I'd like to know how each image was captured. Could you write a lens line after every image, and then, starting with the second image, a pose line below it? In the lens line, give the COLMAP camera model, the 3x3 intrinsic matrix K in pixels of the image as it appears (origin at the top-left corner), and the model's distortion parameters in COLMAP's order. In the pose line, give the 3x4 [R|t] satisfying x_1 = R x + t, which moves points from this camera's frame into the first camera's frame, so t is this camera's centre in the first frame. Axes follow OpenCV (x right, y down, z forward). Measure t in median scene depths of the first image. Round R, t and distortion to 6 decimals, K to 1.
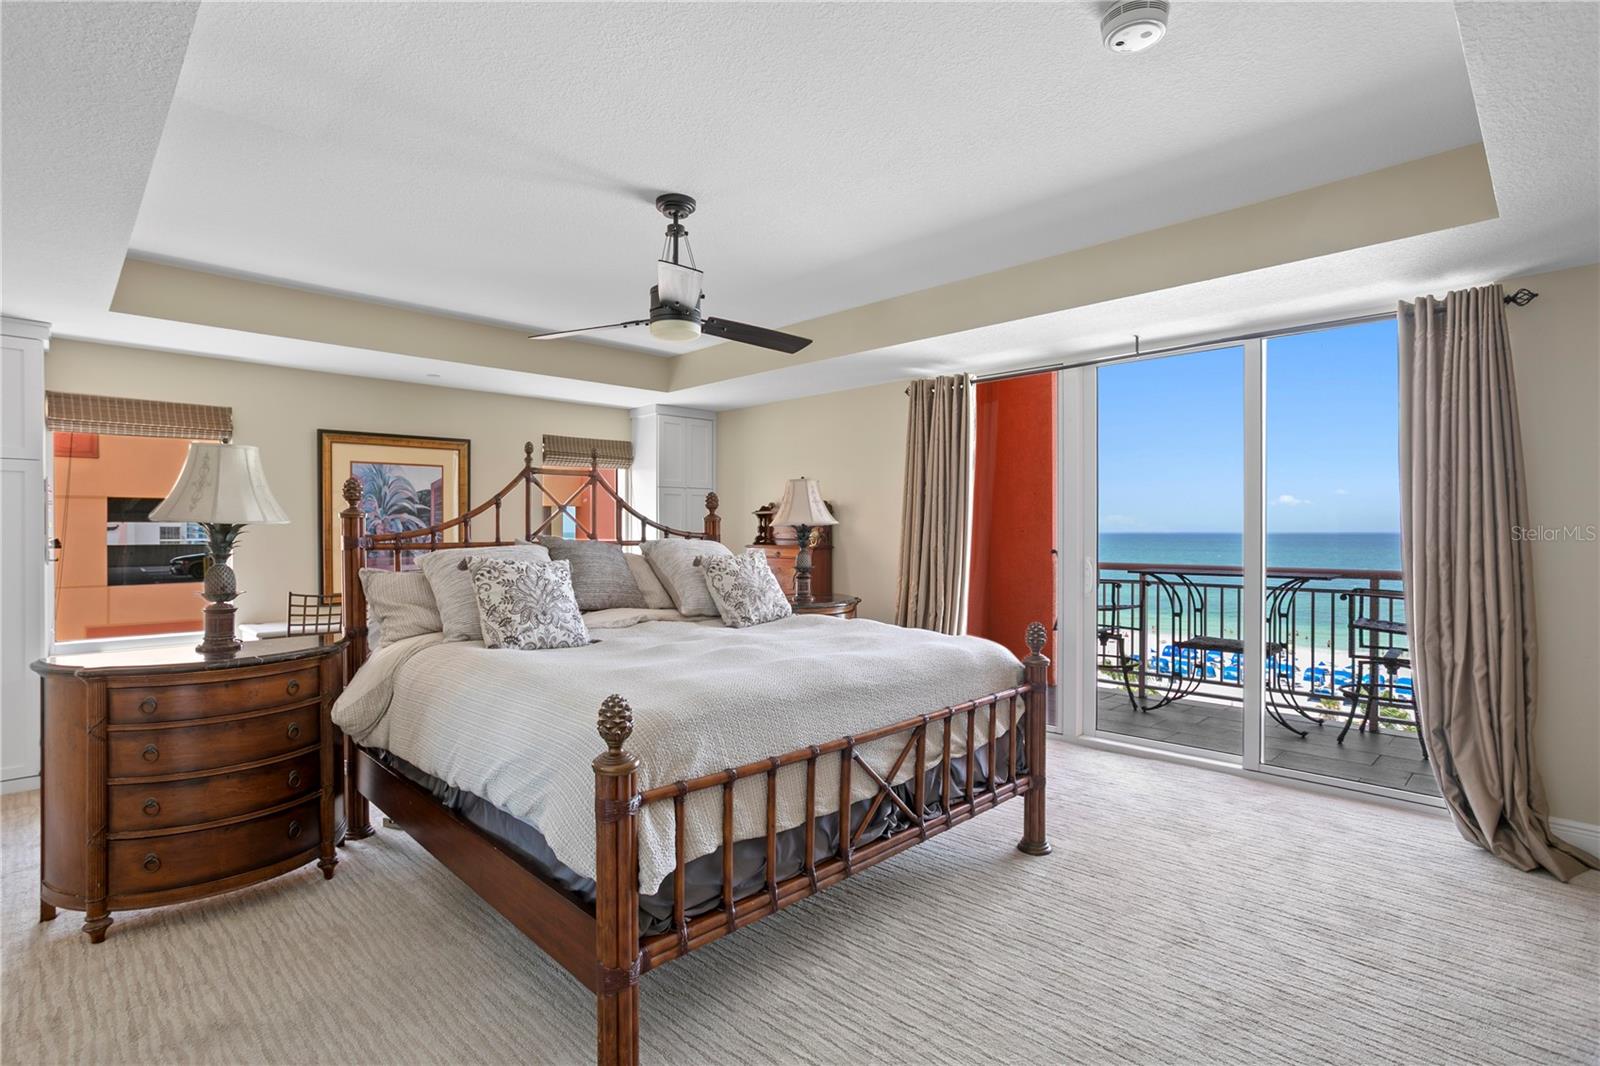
lens RADIAL K [[792.5, 0, 783.2], [0, 792.5, 539.0], [0, 0, 1]] dist [-0.000291, 0.000196]
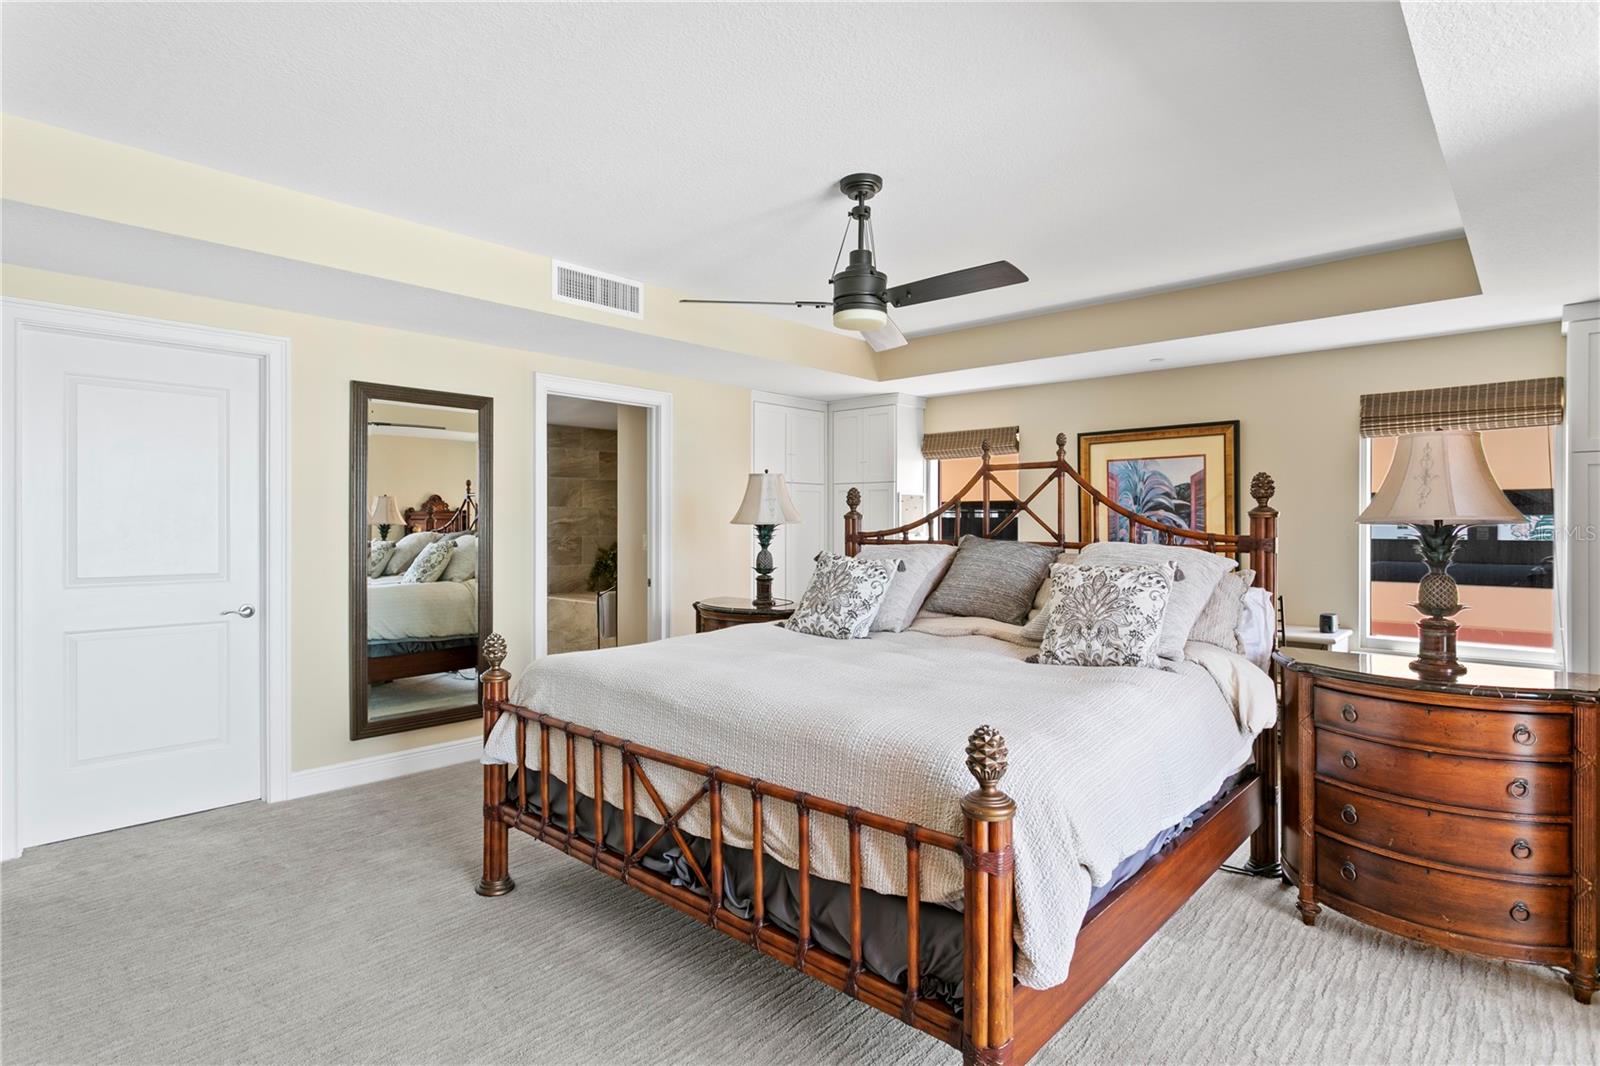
lens RADIAL K [[831.9, 0, 755.5], [0, 831.9, 525.5], [0, 0, 1]] dist [-0.001336, 0.002270]
pose [[0.018198, -0.002269, -0.999832, 0.849143], [-0.010341, 0.999944, -0.002457, -0.011835], [0.999781, 0.010384, 0.018174, 0.866221]]
